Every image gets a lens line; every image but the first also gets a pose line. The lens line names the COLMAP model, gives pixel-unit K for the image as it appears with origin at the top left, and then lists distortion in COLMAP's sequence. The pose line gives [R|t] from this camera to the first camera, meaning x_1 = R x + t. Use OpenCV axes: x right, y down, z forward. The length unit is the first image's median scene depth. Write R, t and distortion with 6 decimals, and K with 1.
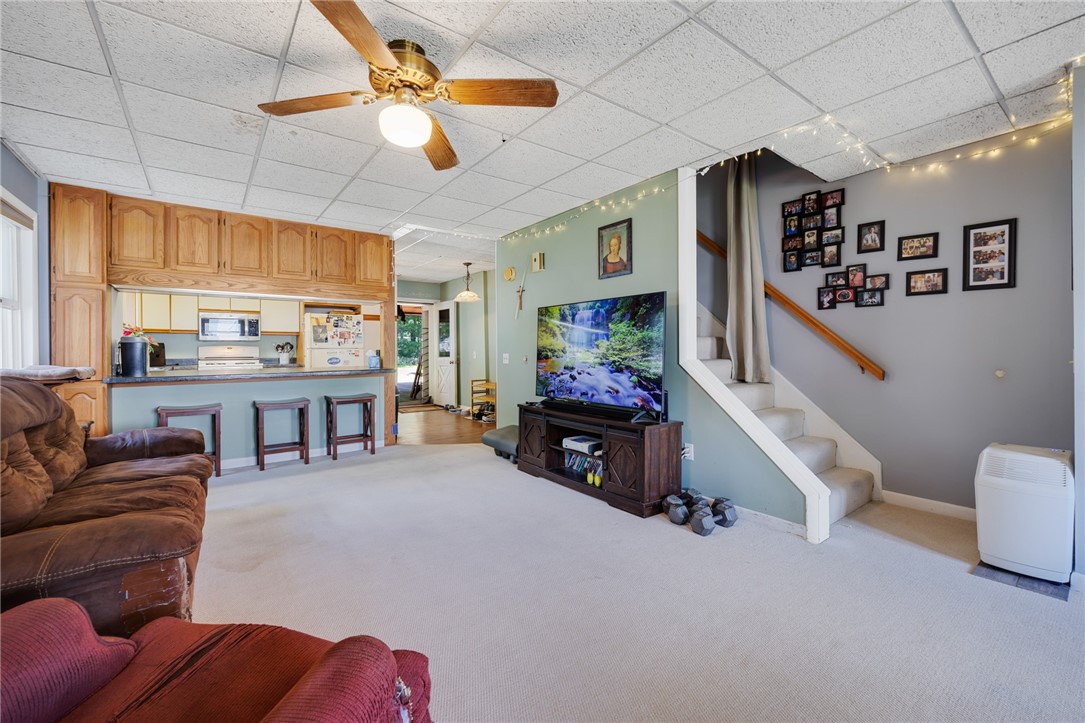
lens RADIAL K [[449.9, 0, 543.9], [0, 449.9, 348.7], [0, 0, 1]] dist [-0.006889, -0.000089]
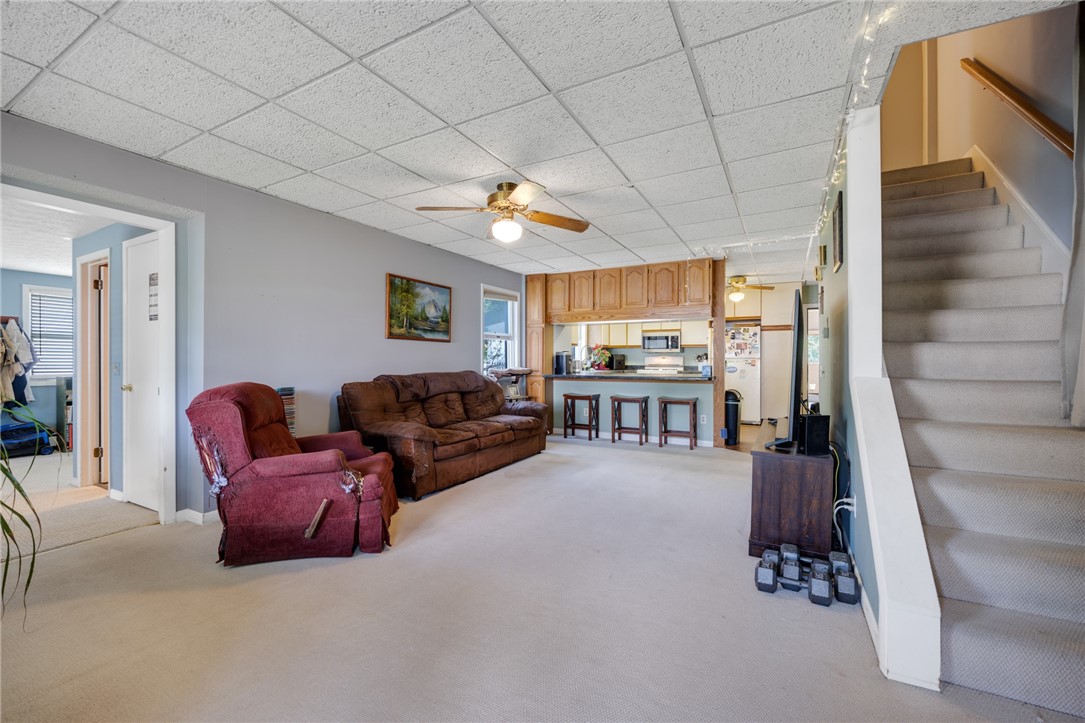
lens RADIAL K [[449.9, 0, 534.3], [0, 449.9, 359.7], [0, 0, 1]] dist [-0.006889, -0.000089]
pose [[0.394855, 0.005503, -0.918727, 0.487060], [-0.000423, 0.999983, 0.005808, -0.004922], [0.918743, -0.001905, 0.394851, 0.153589]]
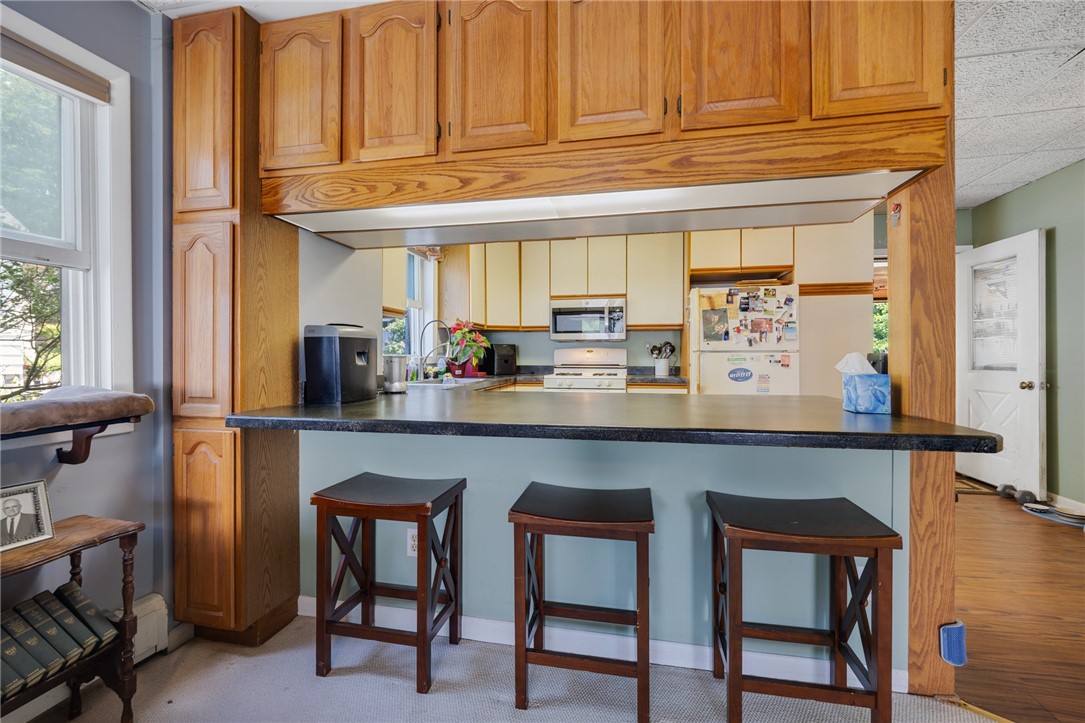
lens RADIAL K [[449.9, 0, 537.0], [0, 449.9, 357.9], [0, 0, 1]] dist [-0.006889, -0.000089]
pose [[0.645920, 0.008264, -0.763360, -0.291675], [-0.000276, 0.999944, 0.010592, 0.002240], [0.763405, -0.006631, 0.645886, 0.635787]]
